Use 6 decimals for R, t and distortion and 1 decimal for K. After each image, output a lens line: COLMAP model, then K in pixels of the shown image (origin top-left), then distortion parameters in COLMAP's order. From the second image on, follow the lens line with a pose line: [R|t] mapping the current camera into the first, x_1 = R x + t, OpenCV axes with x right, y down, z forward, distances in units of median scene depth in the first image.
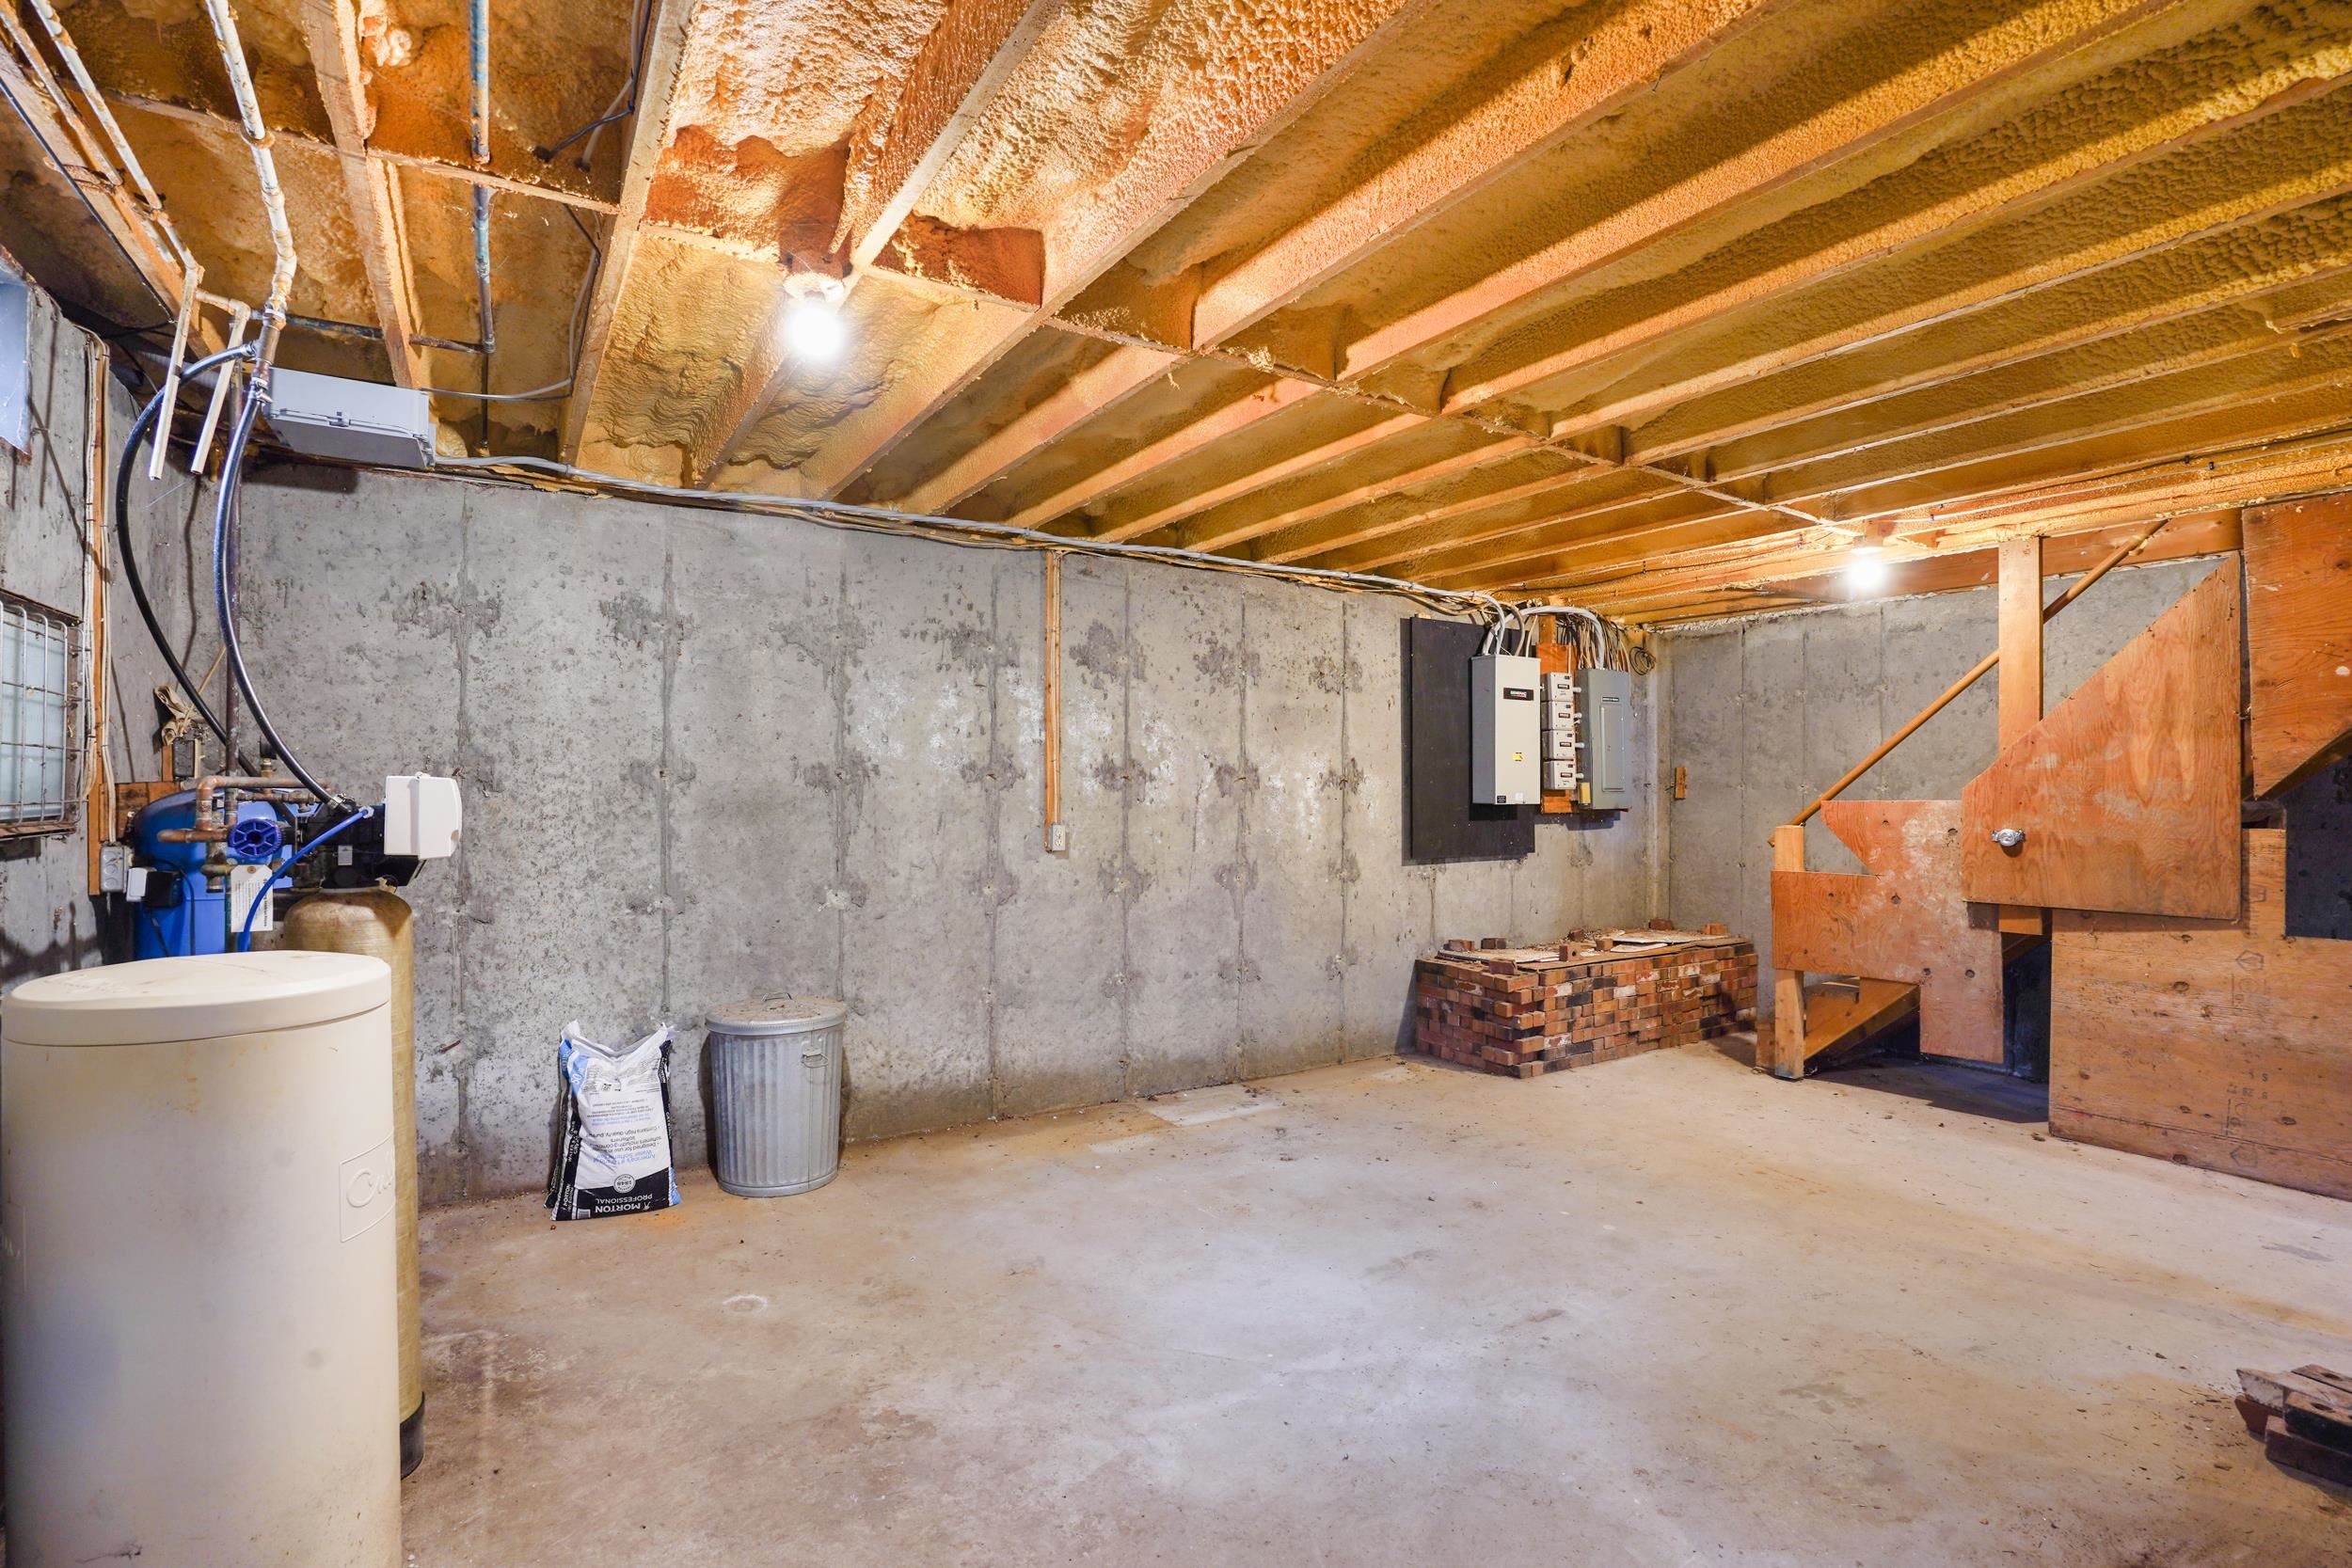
lens RADIAL K [[1101.6, 0, 1159.8], [0, 1101.6, 760.4], [0, 0, 1]] dist [-0.062266, 0.021618]
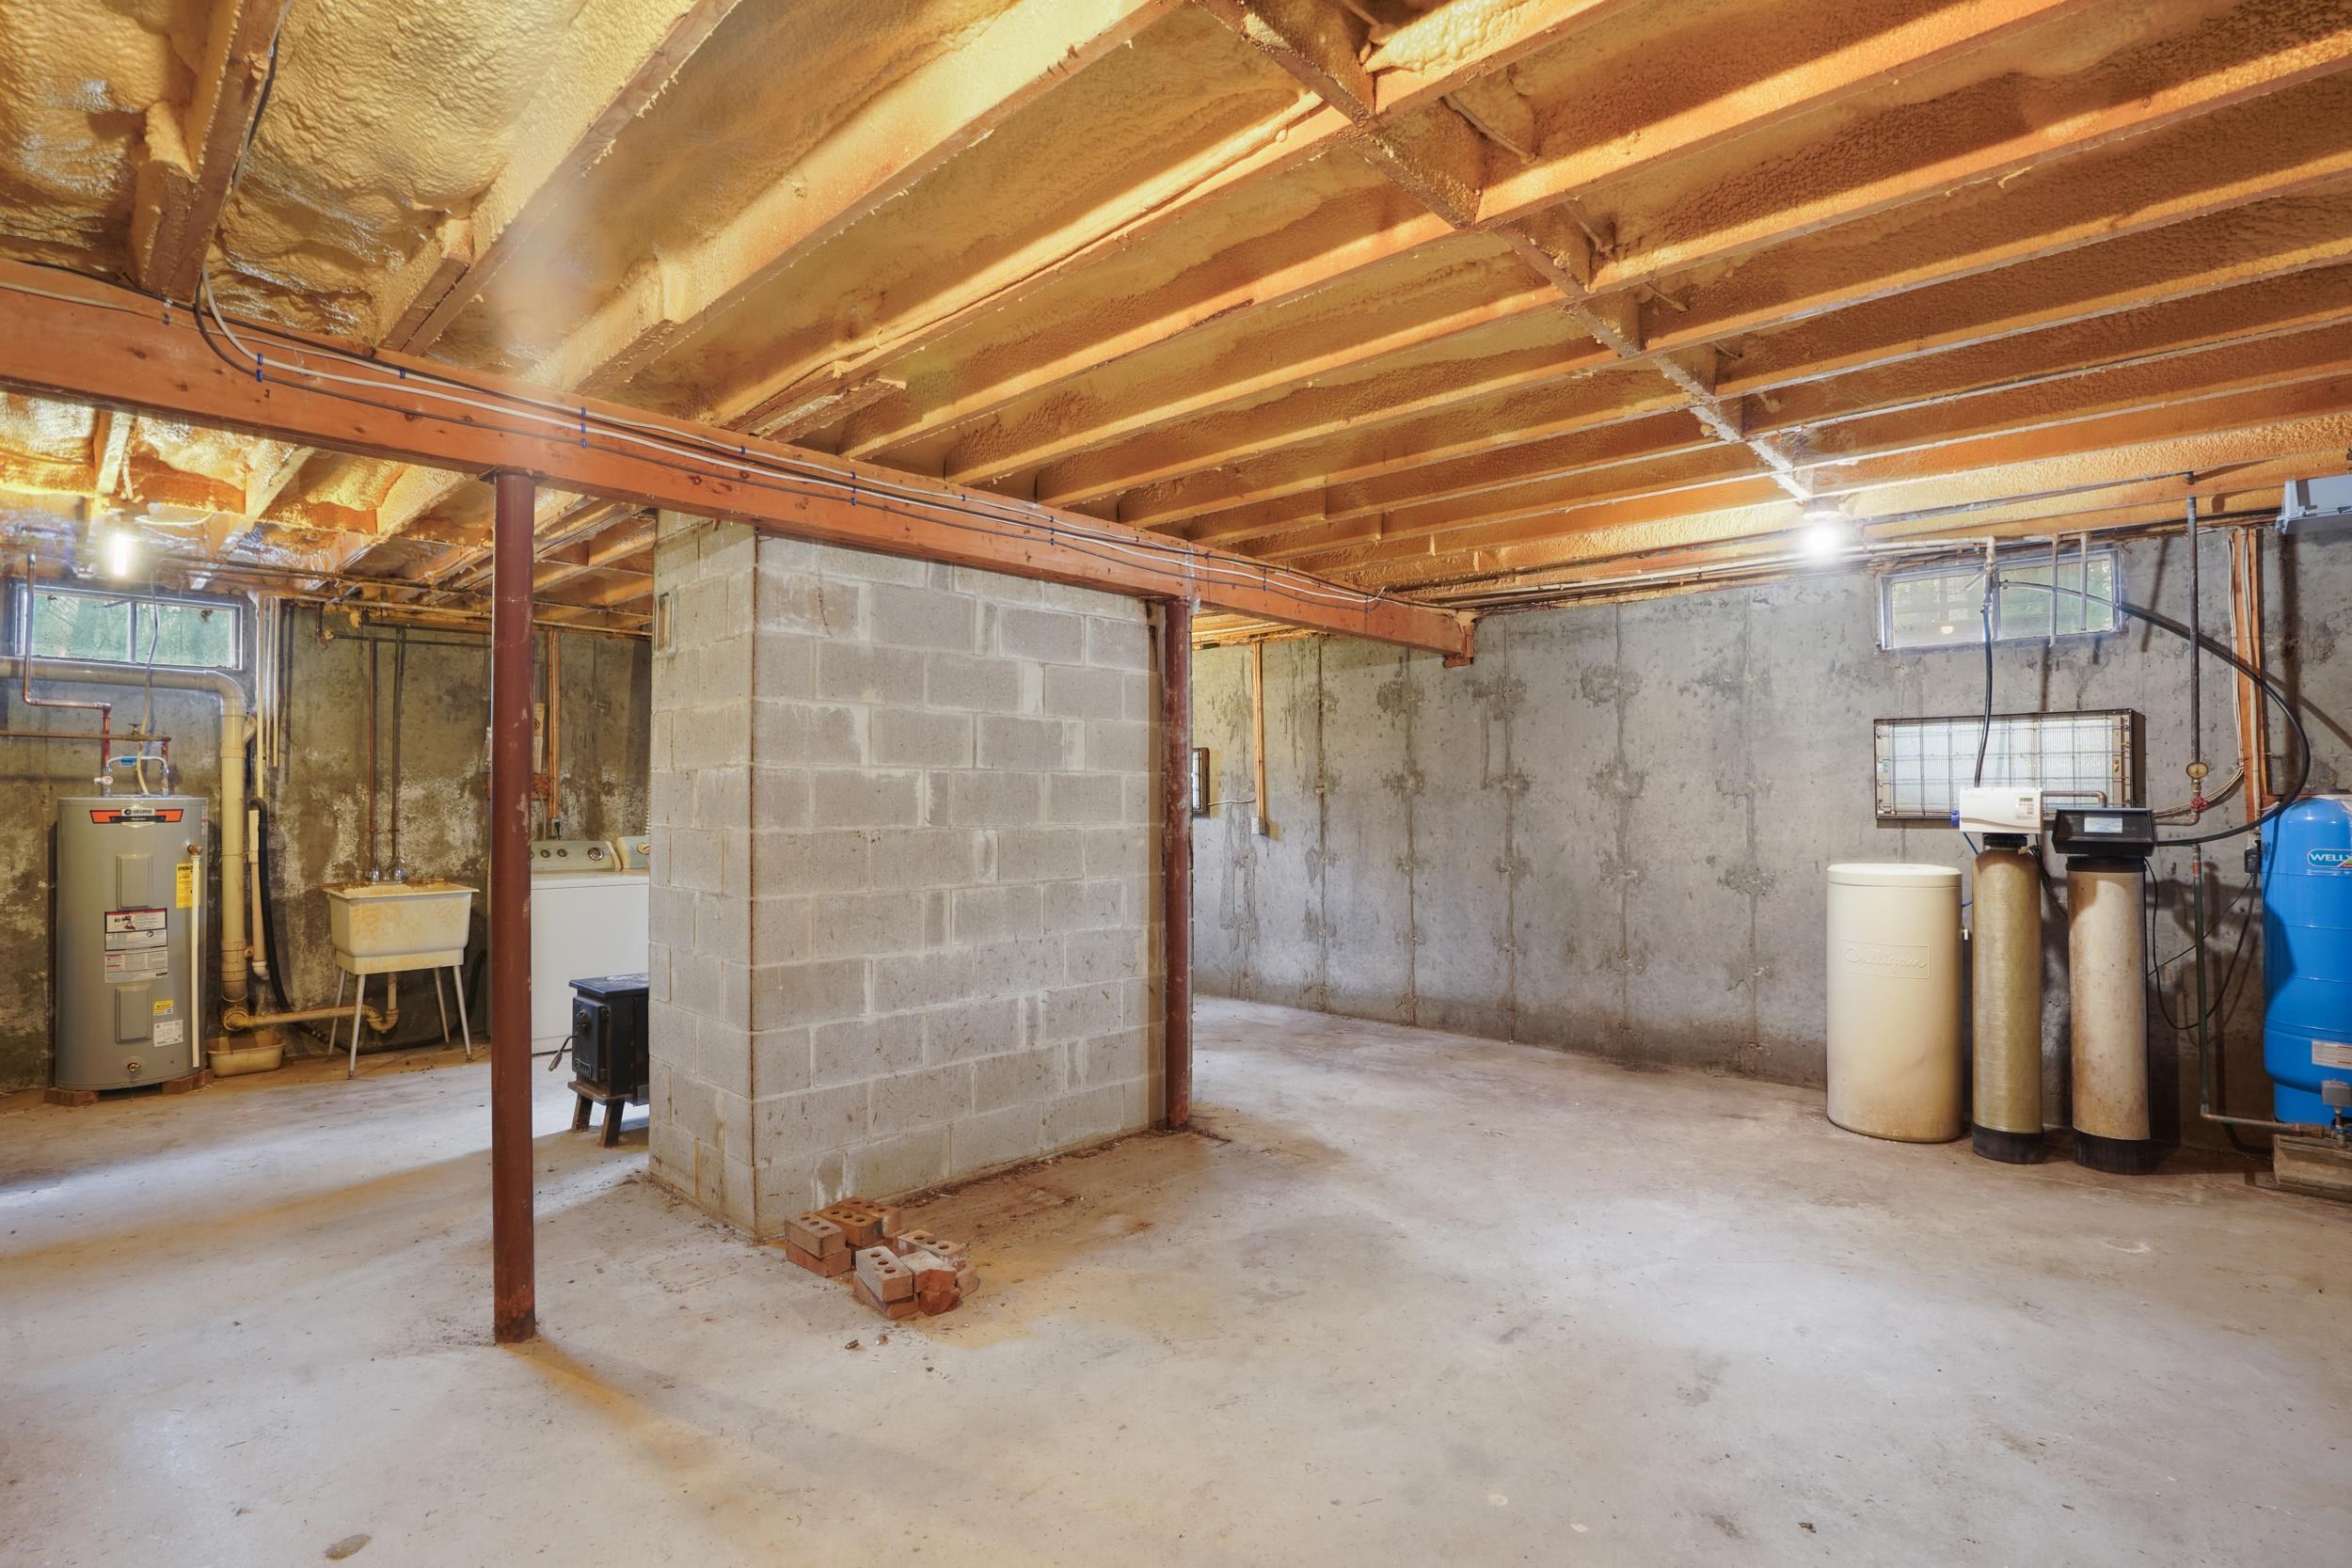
lens RADIAL K [[1101.6, 0, 1159.8], [0, 1101.6, 760.4], [0, 0, 1]] dist [-0.062266, 0.021618]
pose [[-0.964771, -0.011709, -0.262831, 1.015446], [0.003819, 0.998281, -0.058493, 0.058562], [0.263064, -0.057436, -0.963067, 2.063509]]
